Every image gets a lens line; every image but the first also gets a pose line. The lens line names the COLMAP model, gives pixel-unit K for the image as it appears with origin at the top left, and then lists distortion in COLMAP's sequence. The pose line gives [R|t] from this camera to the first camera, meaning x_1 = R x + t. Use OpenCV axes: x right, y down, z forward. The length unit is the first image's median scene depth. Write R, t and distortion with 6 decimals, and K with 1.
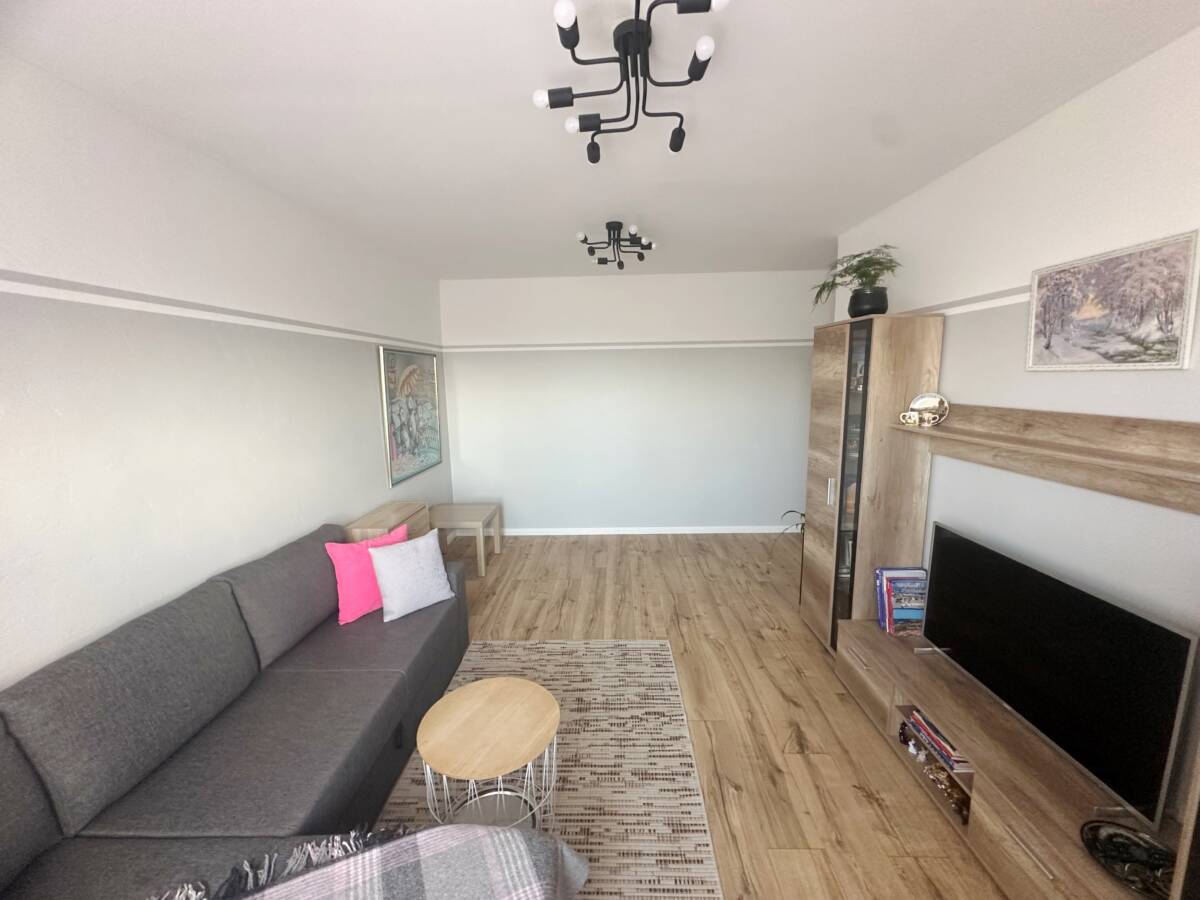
lens RADIAL K [[479.5, 0, 601.8], [0, 479.5, 447.7], [0, 0, 1]] dist [-0.000957, -0.000022]
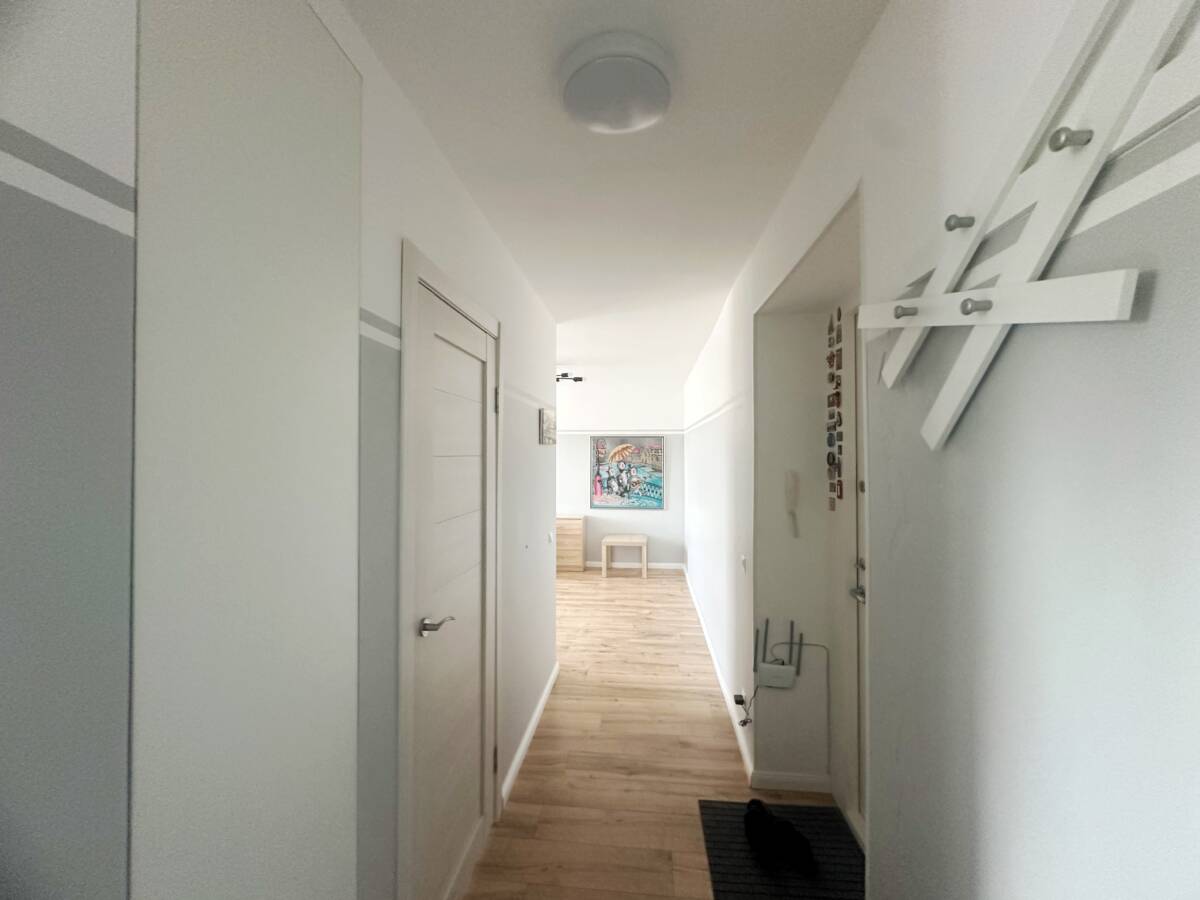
lens RADIAL K [[479.5, 0, 600.4], [0, 479.5, 449.0], [0, 0, 1]] dist [-0.000957, -0.000022]
pose [[-0.078257, 0.007826, -0.996902, 2.497517], [-0.146835, 0.988973, 0.019290, -0.331244], [0.986061, 0.147889, -0.076245, 1.974866]]
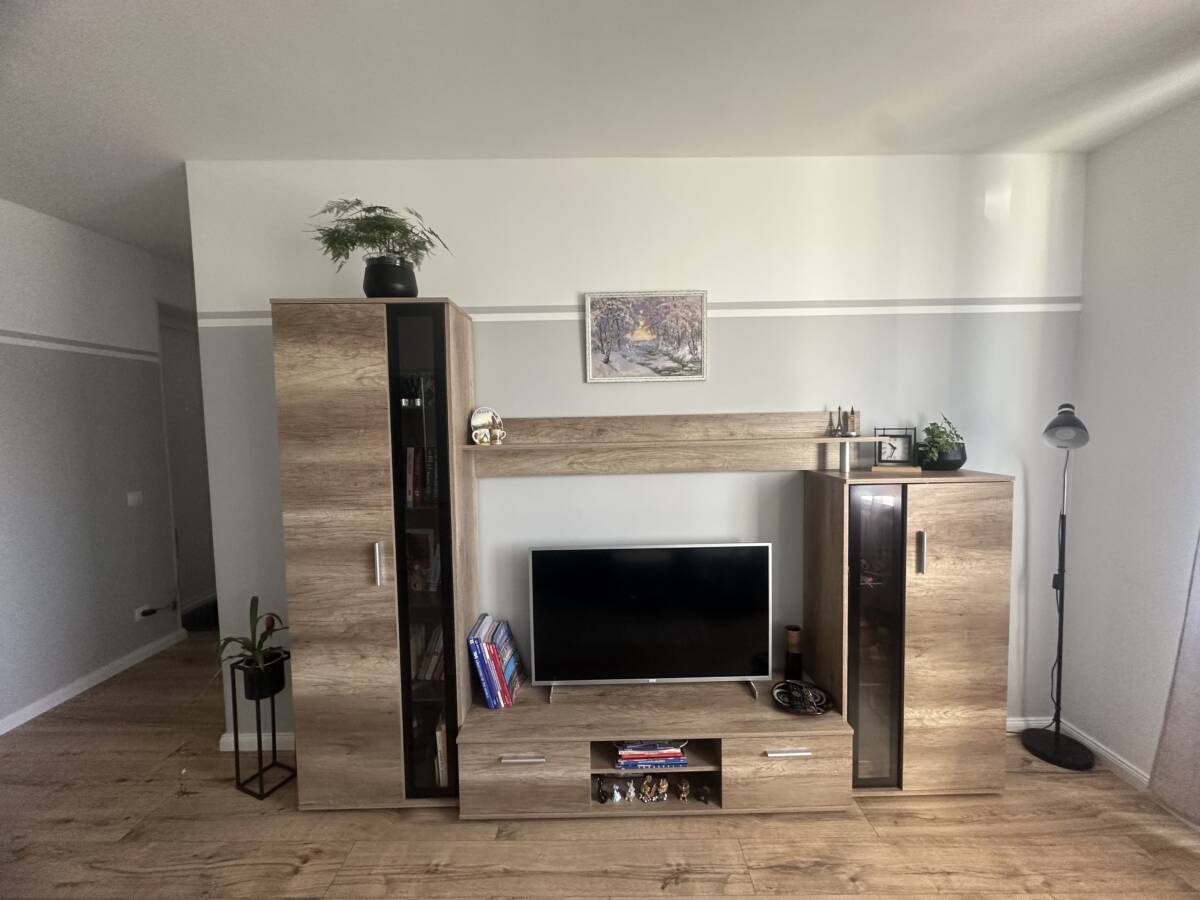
lens RADIAL K [[479.5, 0, 598.7], [0, 479.5, 449.1], [0, 0, 1]] dist [-0.000957, -0.000022]
pose [[-0.016328, -0.046480, 0.998786, -0.203045], [0.167241, 0.984719, 0.048559, -0.052606], [-0.985781, 0.167831, -0.008305, 0.908585]]
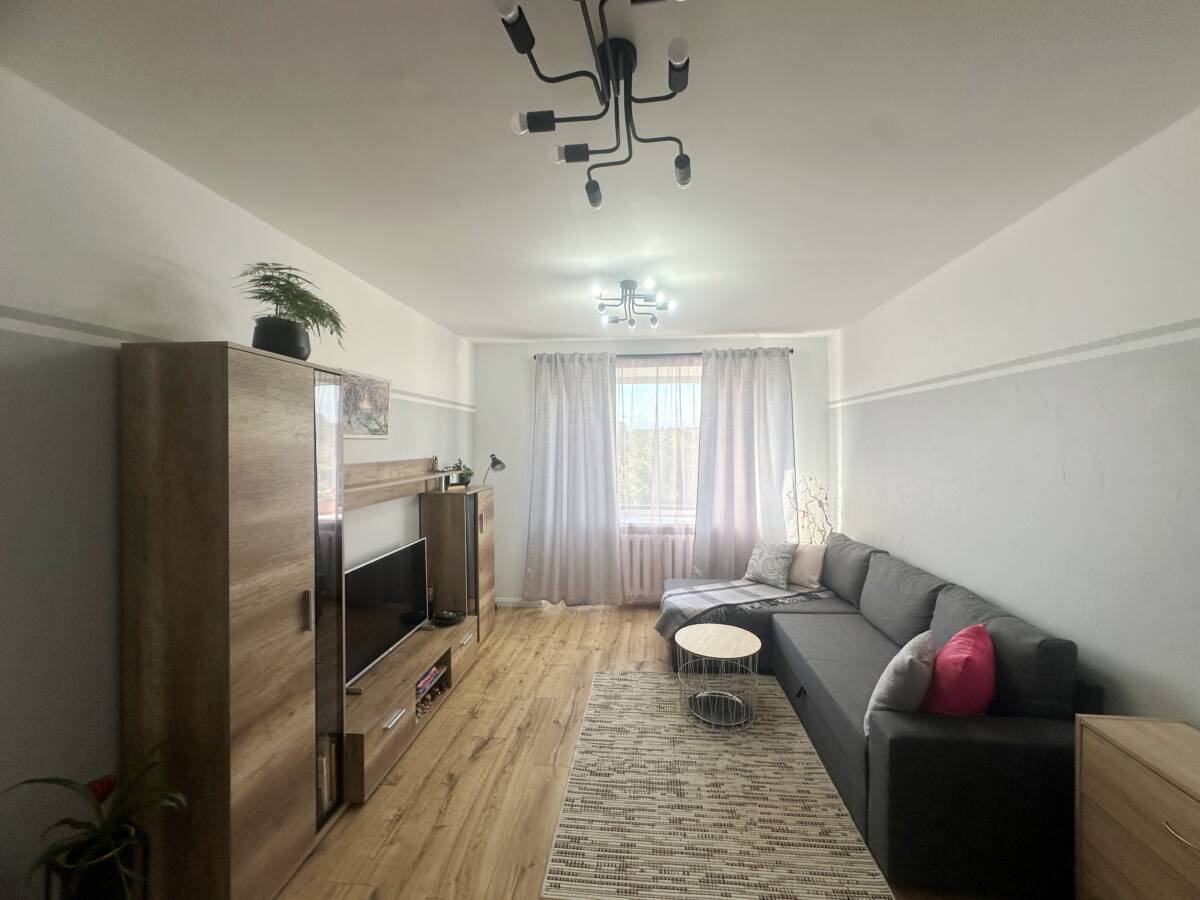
lens RADIAL K [[479.5, 0, 600.3], [0, 479.5, 449.4], [0, 0, 1]] dist [-0.000957, -0.000022]
pose [[-0.996476, 0.020814, 0.081254, 0.018195], [0.033614, 0.986627, 0.159492, -0.290821], [-0.076847, 0.161661, -0.983850, 2.082405]]
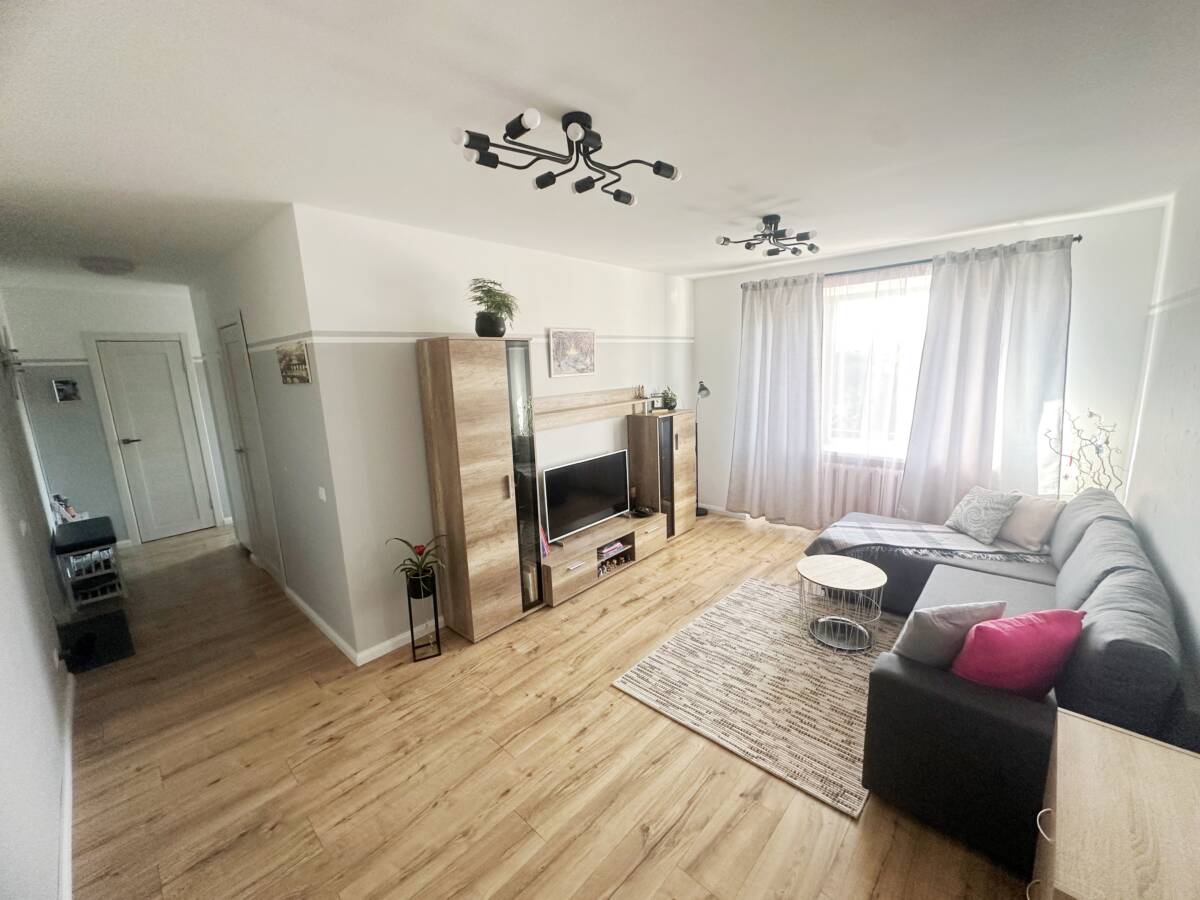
lens RADIAL K [[479.5, 0, 600.6], [0, 479.5, 449.0], [0, 0, 1]] dist [-0.000957, -0.000022]
pose [[-0.747497, -0.075859, 0.659919, -0.561590], [0.148485, 0.949238, 0.277307, -0.363510], [-0.647457, 0.305275, -0.698289, 2.132050]]
